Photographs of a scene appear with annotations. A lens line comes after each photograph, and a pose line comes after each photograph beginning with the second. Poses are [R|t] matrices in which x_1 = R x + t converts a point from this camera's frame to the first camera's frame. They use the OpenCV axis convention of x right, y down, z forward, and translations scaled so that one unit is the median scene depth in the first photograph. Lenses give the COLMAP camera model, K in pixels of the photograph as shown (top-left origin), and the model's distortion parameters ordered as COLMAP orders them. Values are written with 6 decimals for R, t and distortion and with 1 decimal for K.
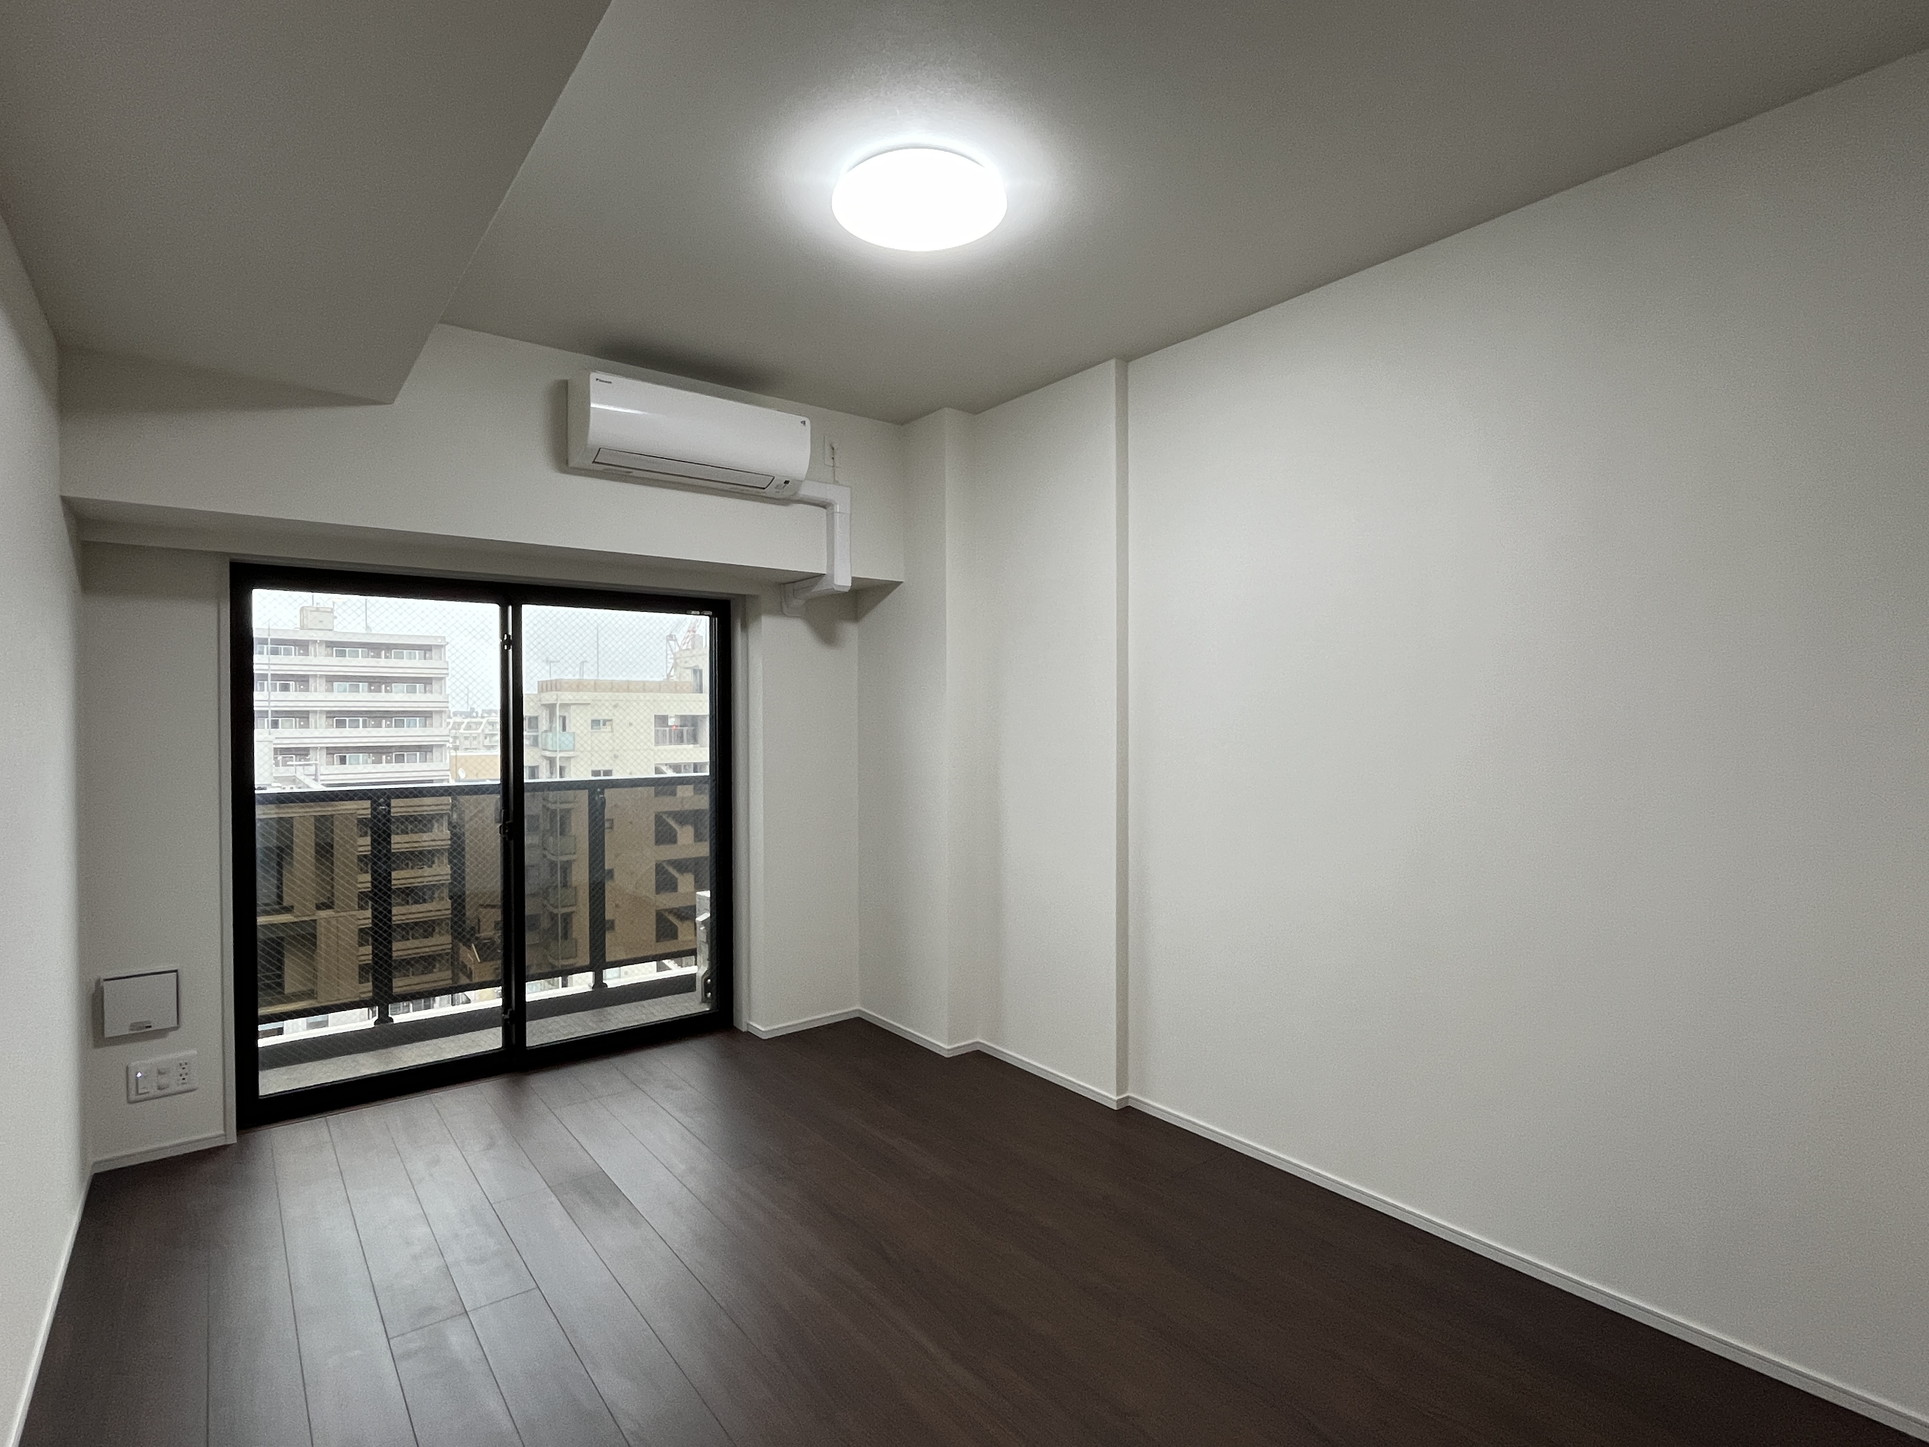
lens RADIAL K [[958.2, 0, 958.2], [0, 958.2, 723.7], [0, 0, 1]] dist [0.003975, 0.001622]
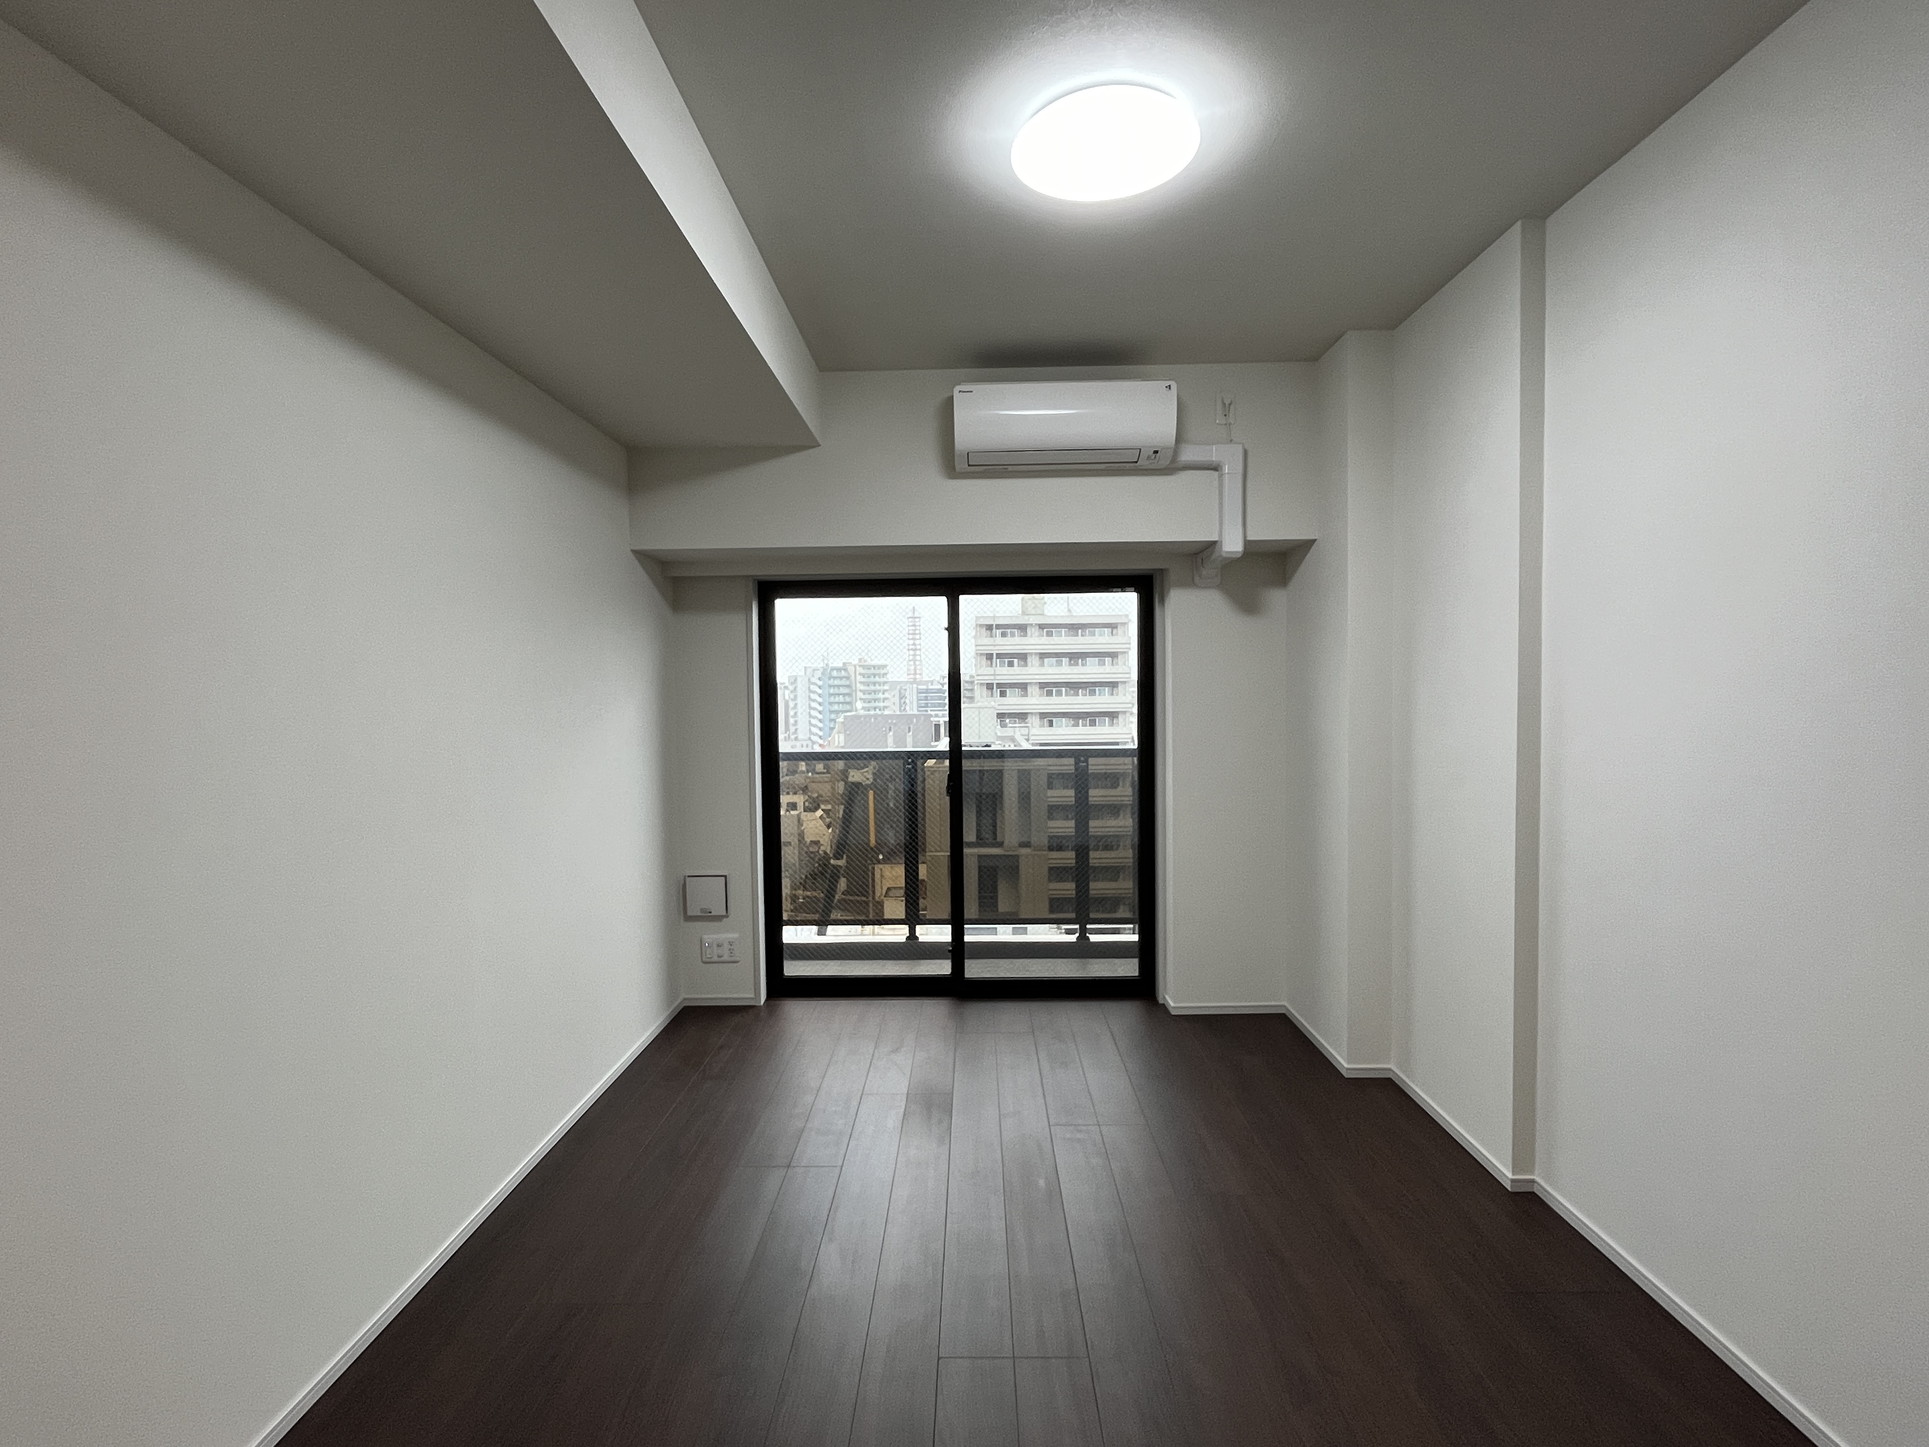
lens RADIAL K [[958.2, 0, 959.2], [0, 958.2, 723.3], [0, 0, 1]] dist [0.003975, 0.001622]
pose [[0.779472, 0.014639, -0.626267, 0.256539], [0.006505, 0.999484, 0.031460, -0.007135], [0.626404, -0.028596, 0.778974, 0.097315]]
